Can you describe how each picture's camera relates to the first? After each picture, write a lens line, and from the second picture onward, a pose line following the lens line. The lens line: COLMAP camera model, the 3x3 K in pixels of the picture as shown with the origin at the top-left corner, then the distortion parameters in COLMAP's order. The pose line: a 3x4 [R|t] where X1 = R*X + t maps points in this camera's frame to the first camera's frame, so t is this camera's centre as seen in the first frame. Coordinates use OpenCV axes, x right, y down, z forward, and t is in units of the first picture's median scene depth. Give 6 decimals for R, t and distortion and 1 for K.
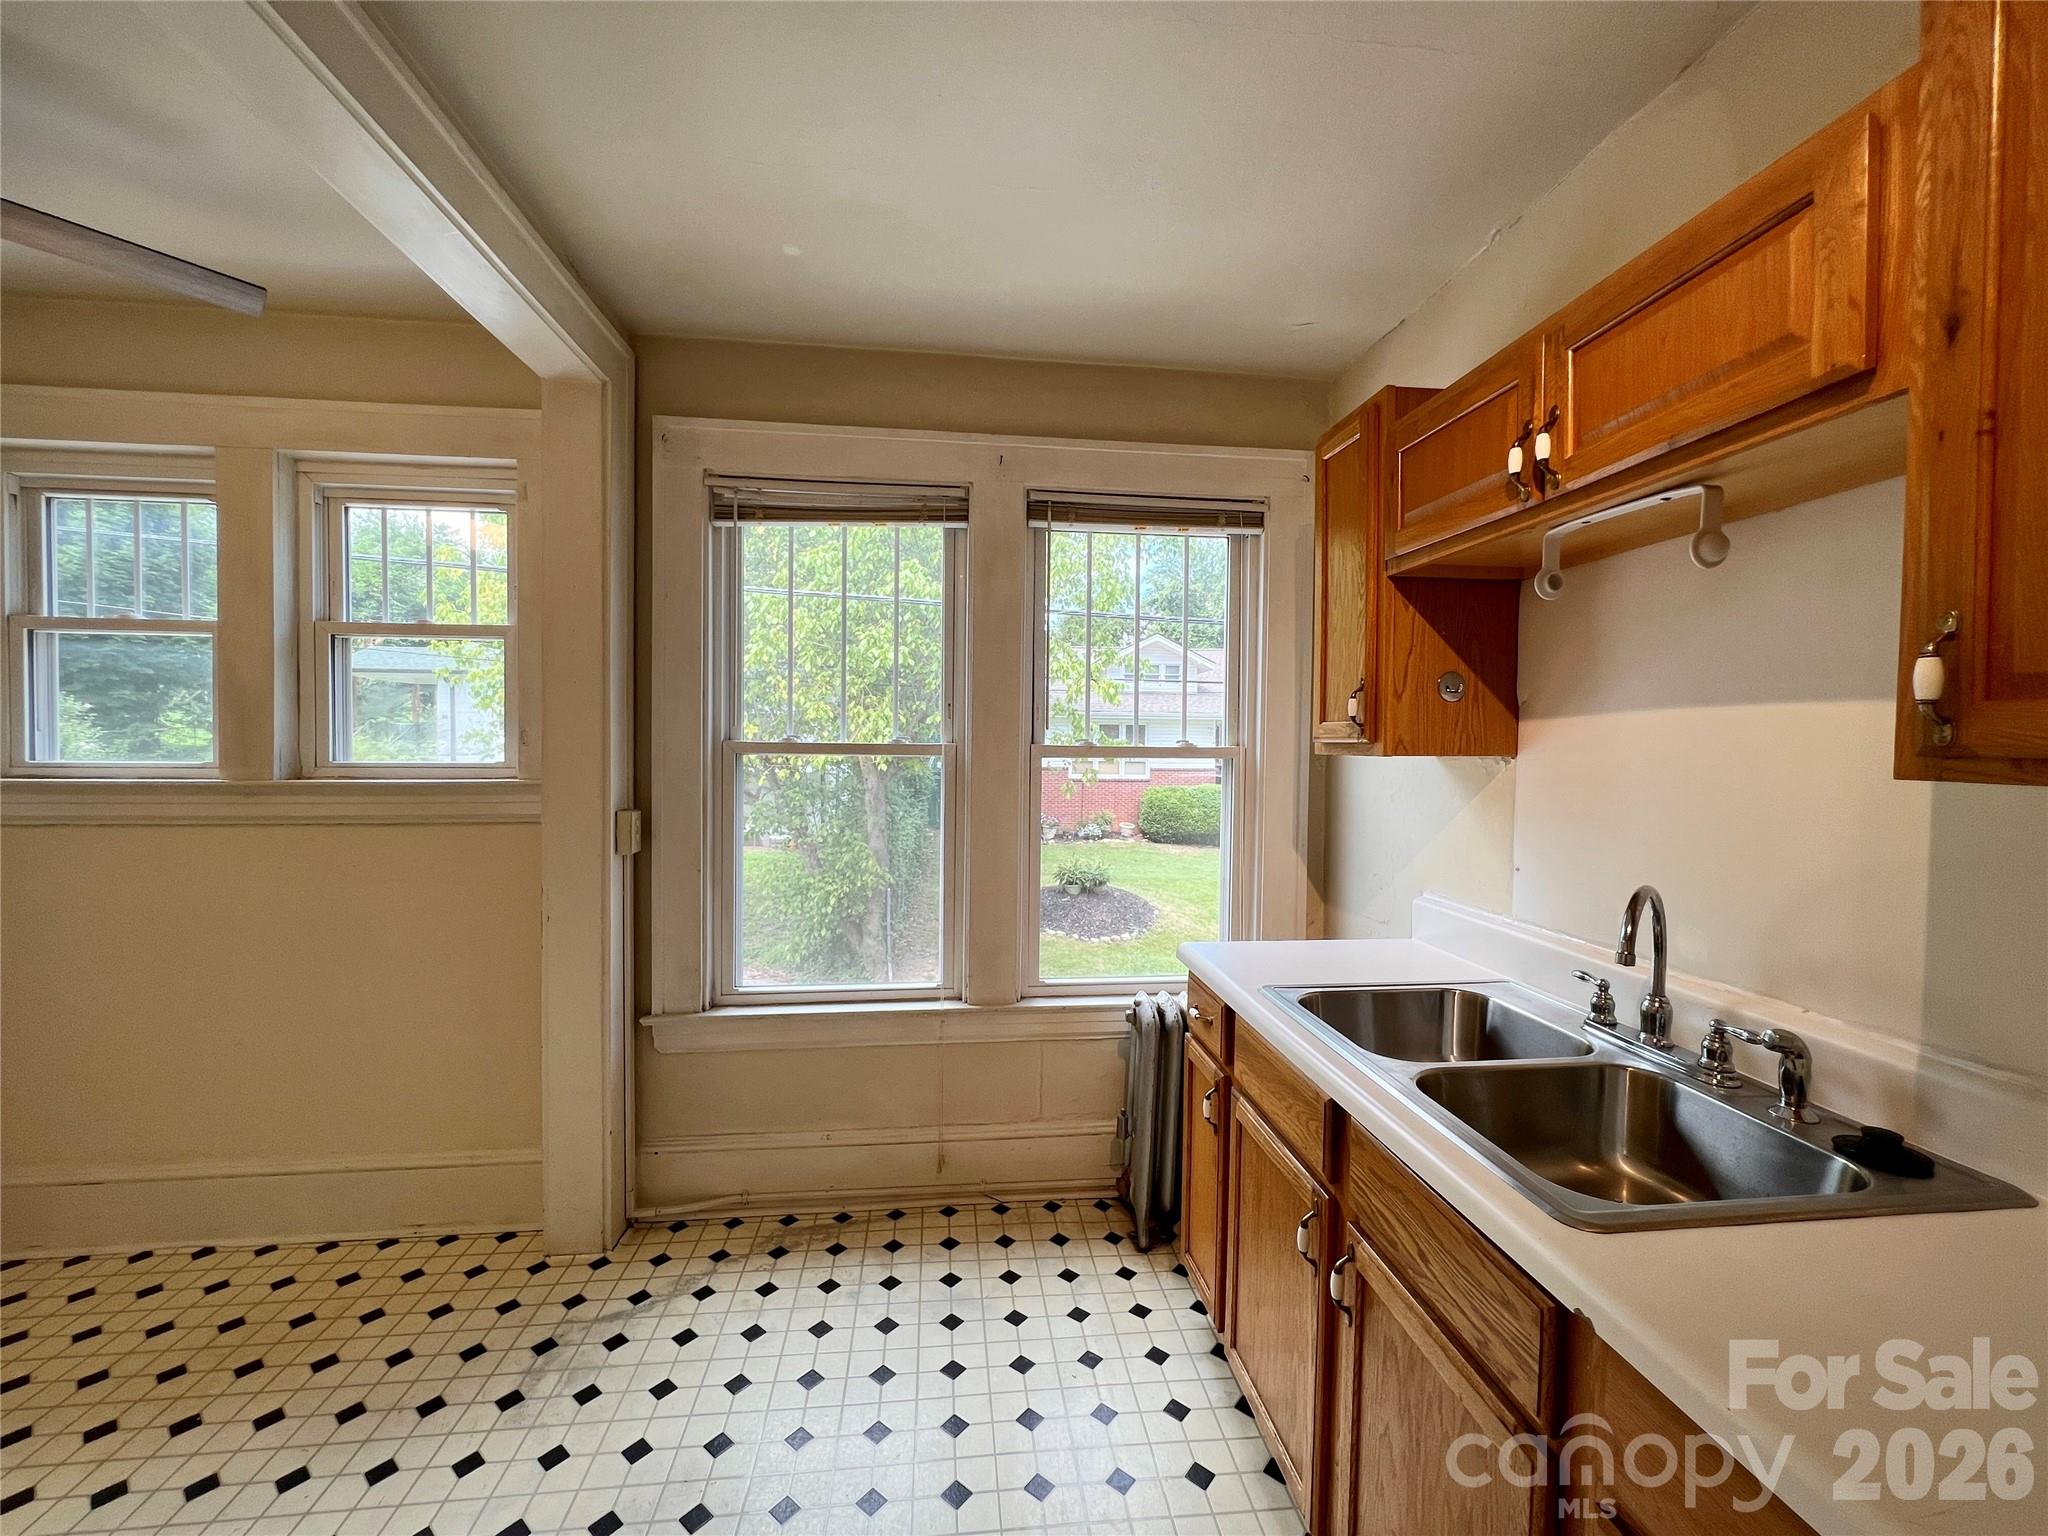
lens RADIAL K [[823.0, 0, 1022.9], [0, 823.0, 763.5], [0, 0, 1]] dist [-0.005065, 0.001567]
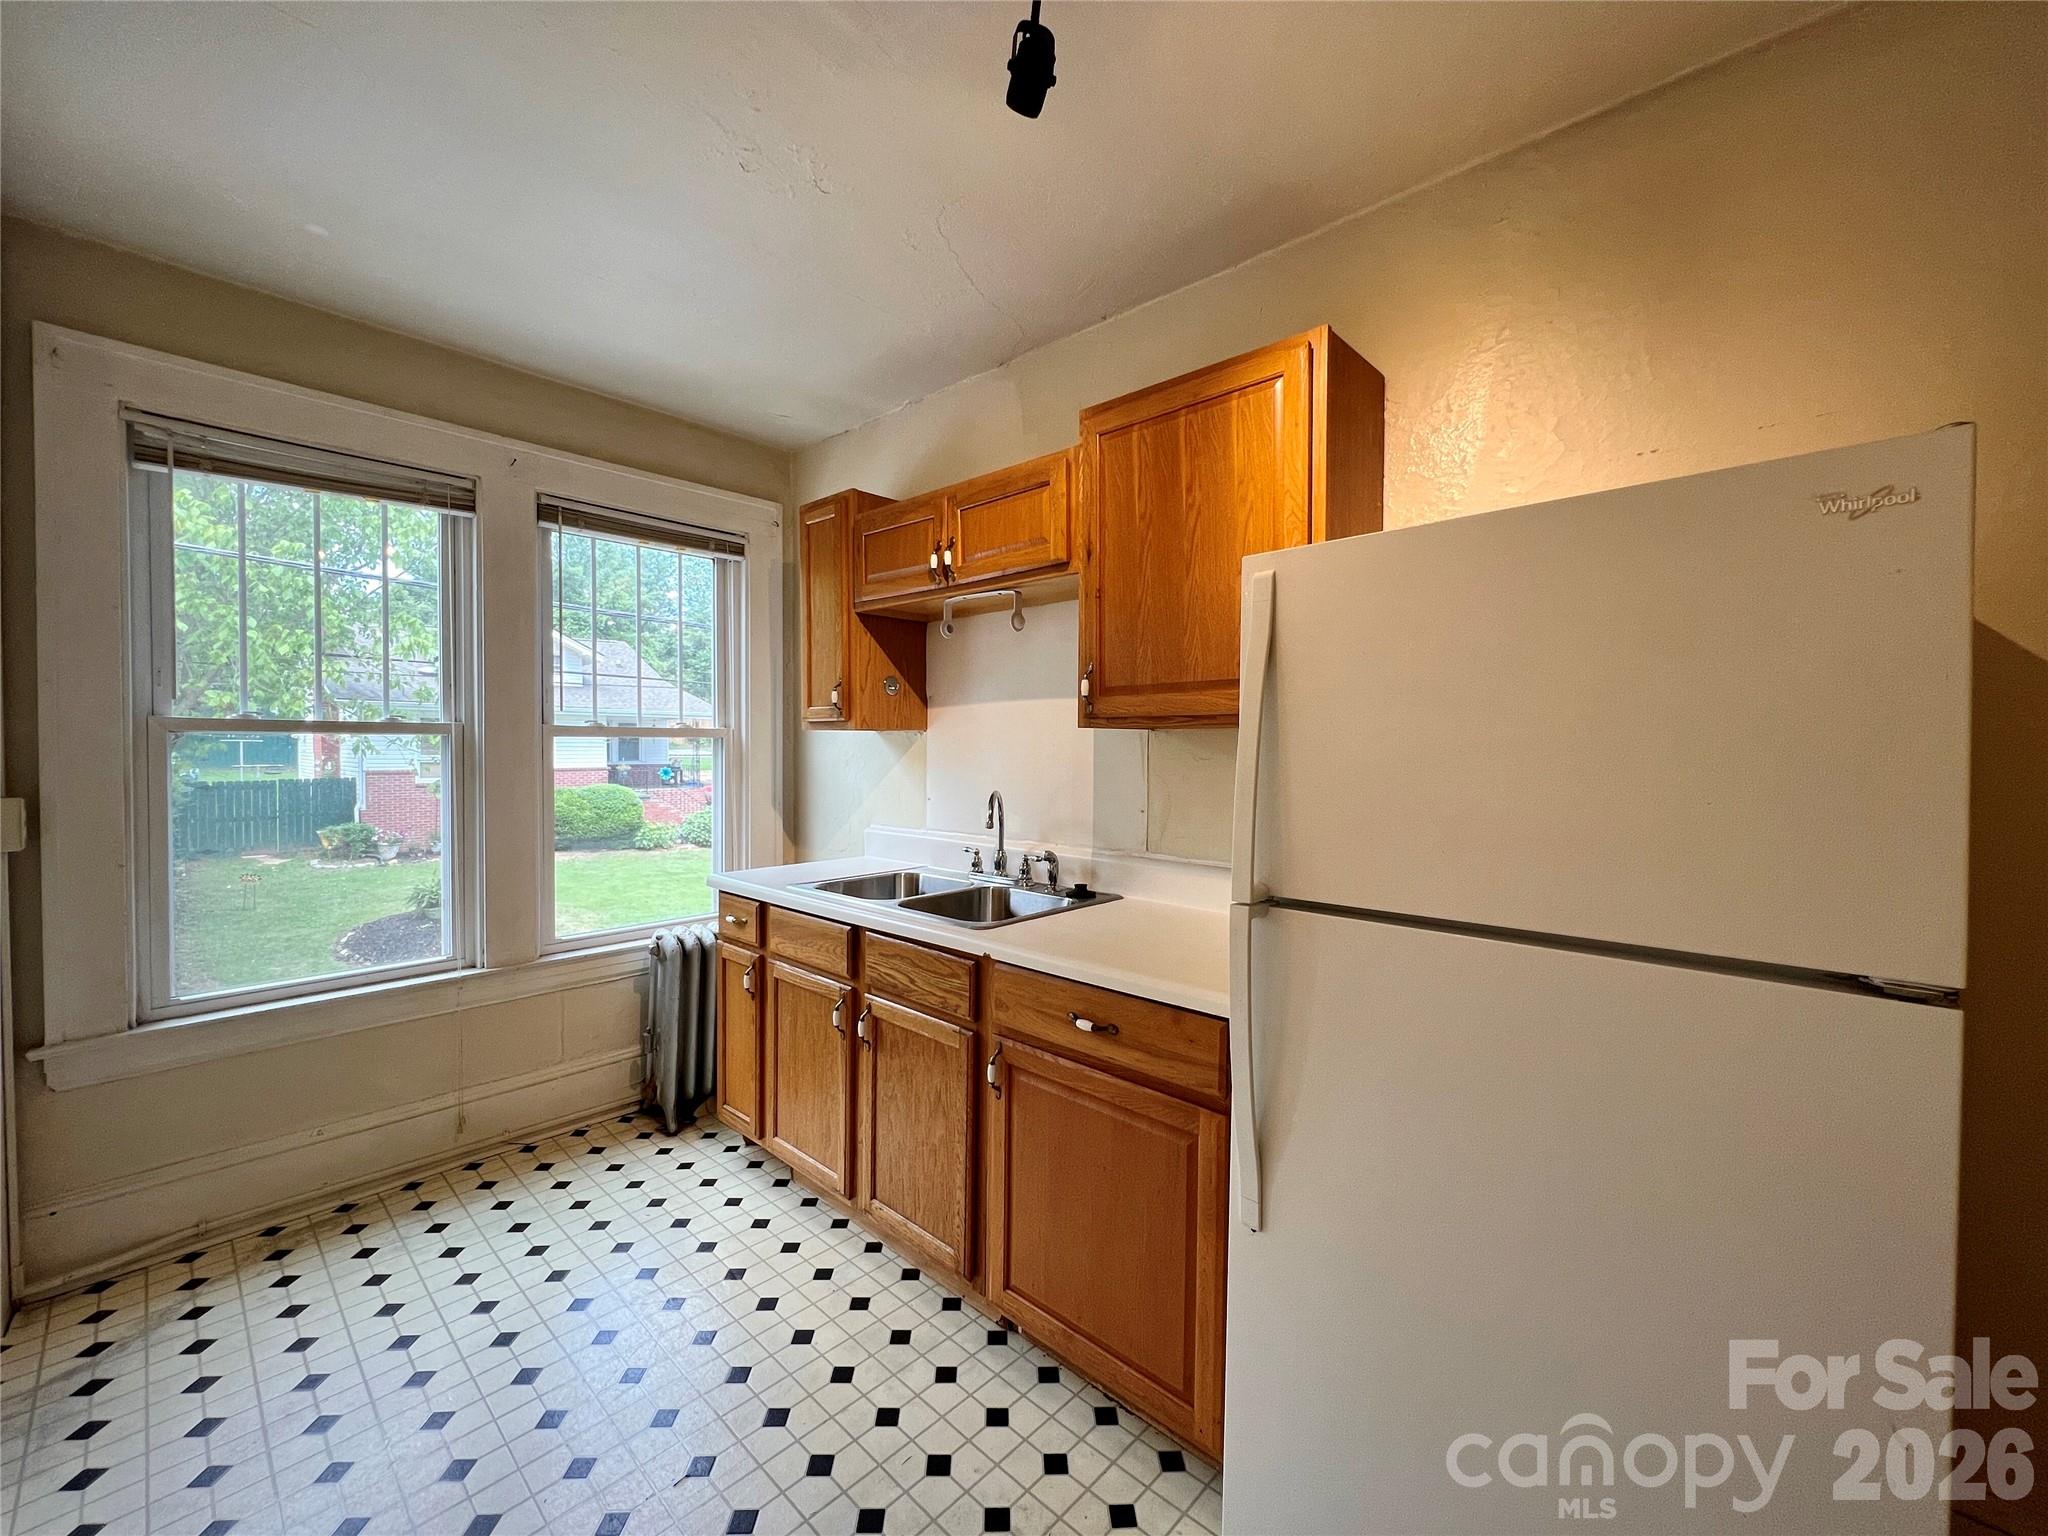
lens RADIAL K [[823.0, 0, 1027.6], [0, 823.0, 763.5], [0, 0, 1]] dist [-0.005065, 0.001567]
pose [[0.753570, -0.021703, 0.657009, -0.255568], [0.020718, 0.999742, 0.009262, 0.036805], [-0.657041, 0.006633, 0.753826, -0.287039]]
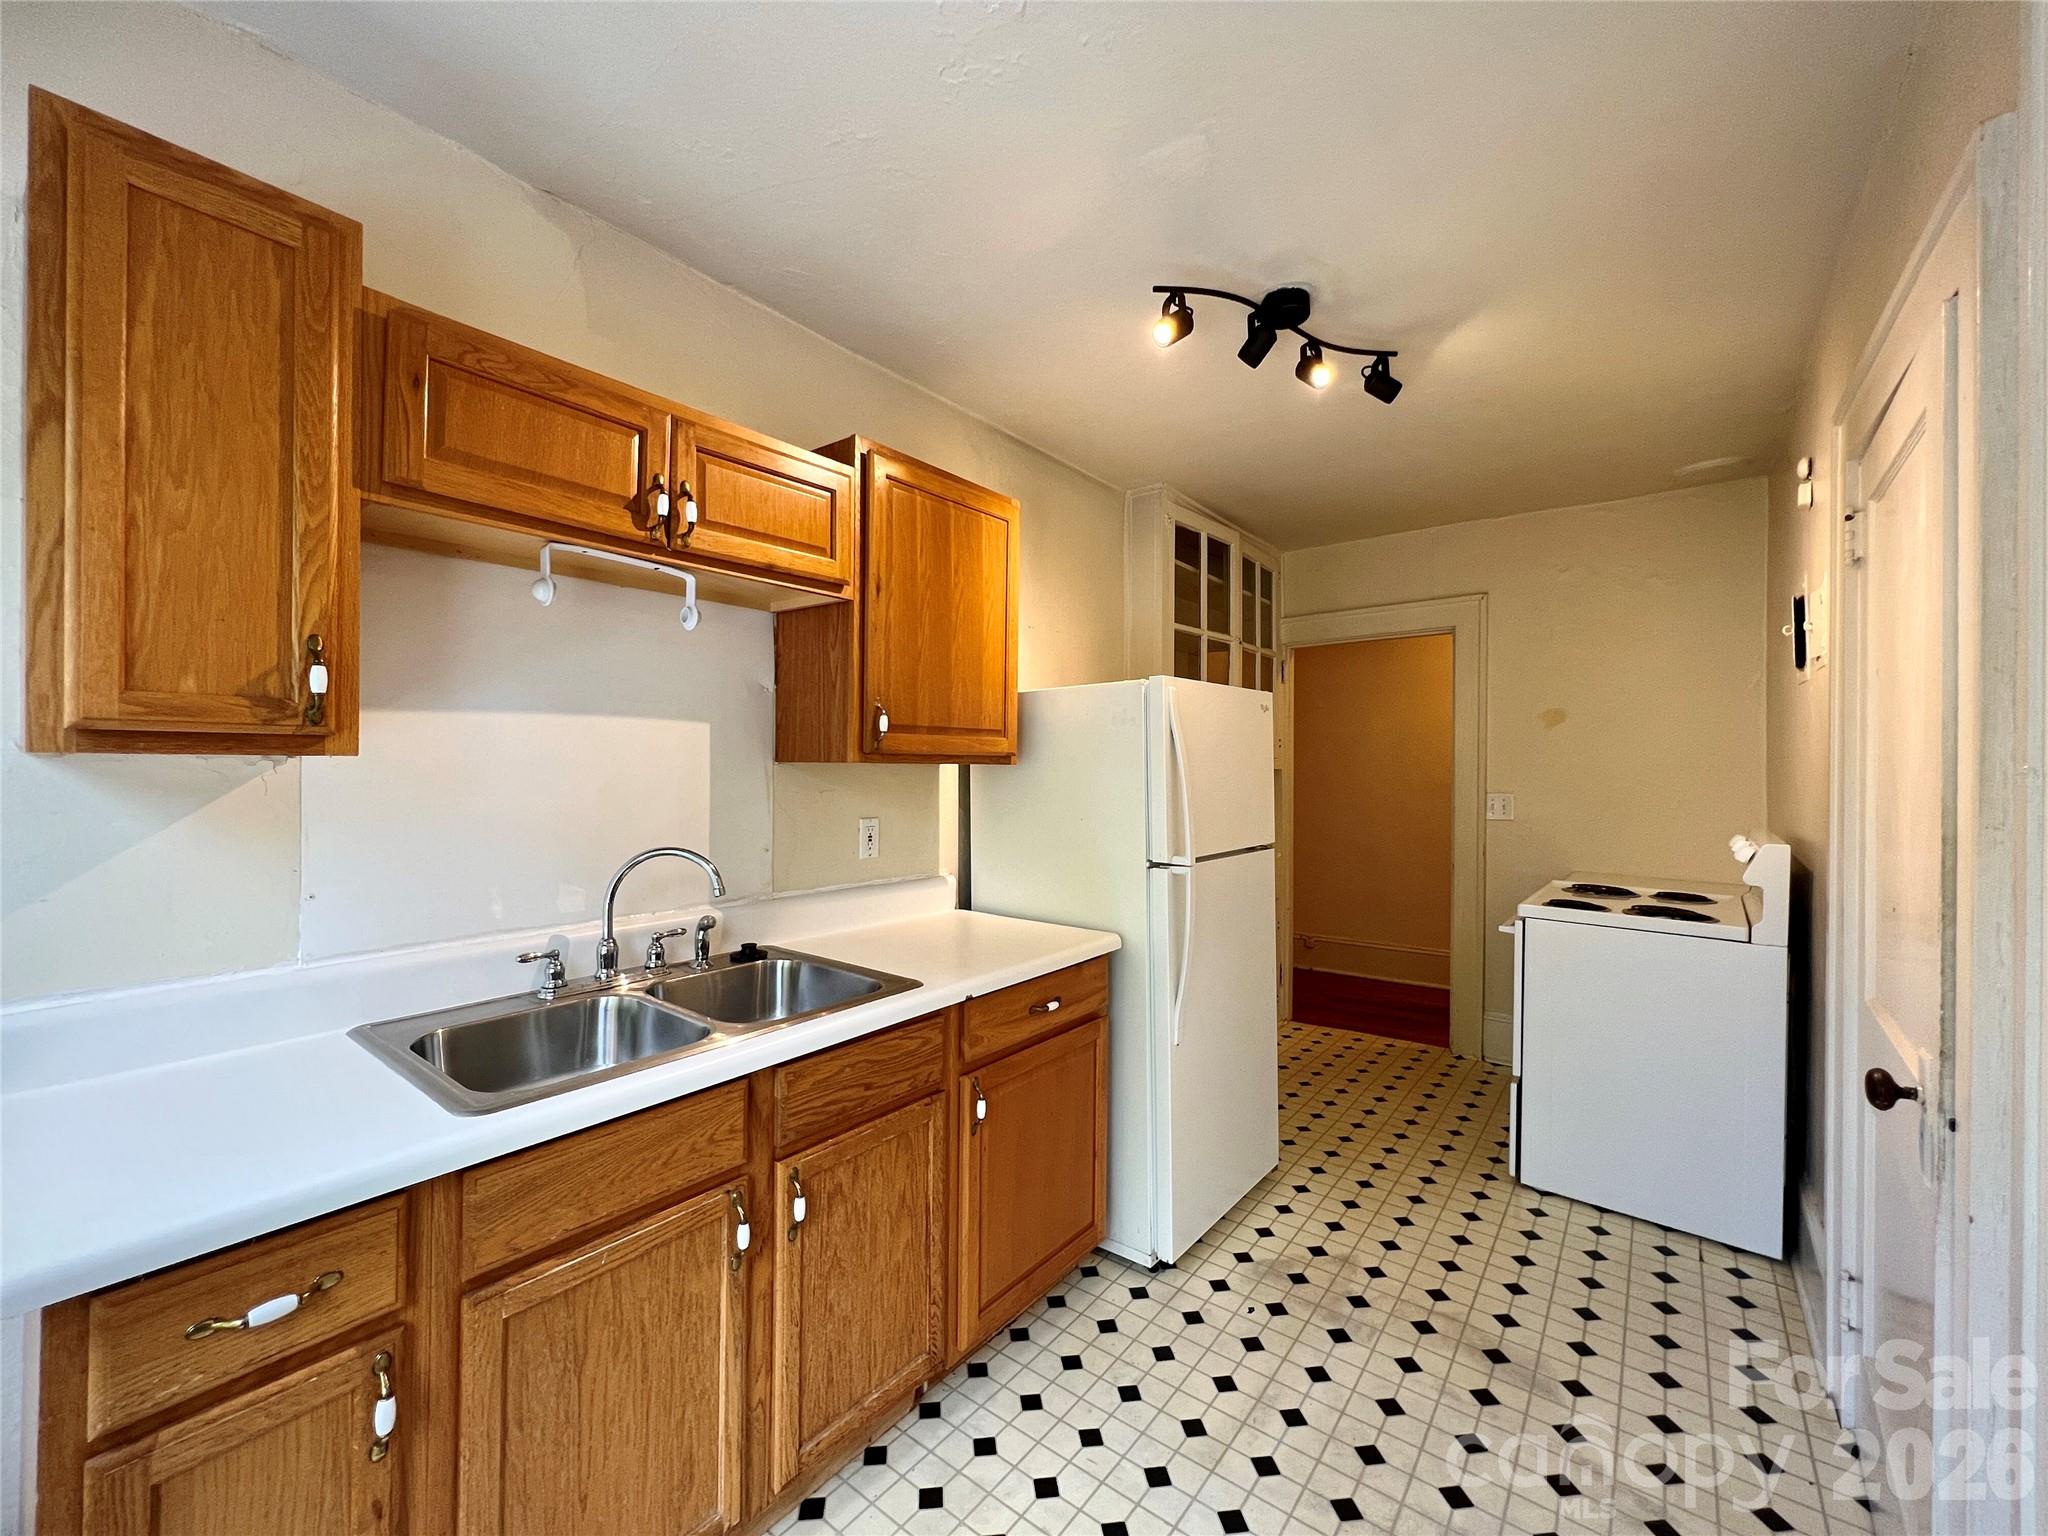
lens RADIAL K [[823.0, 0, 1021.3], [0, 823.0, 757.4], [0, 0, 1]] dist [-0.005065, 0.001567]
pose [[-0.716953, -0.013035, 0.697000, -0.347960], [0.001328, 0.999798, 0.020064, -0.016058], [-0.697120, 0.015310, -0.716791, 0.858782]]
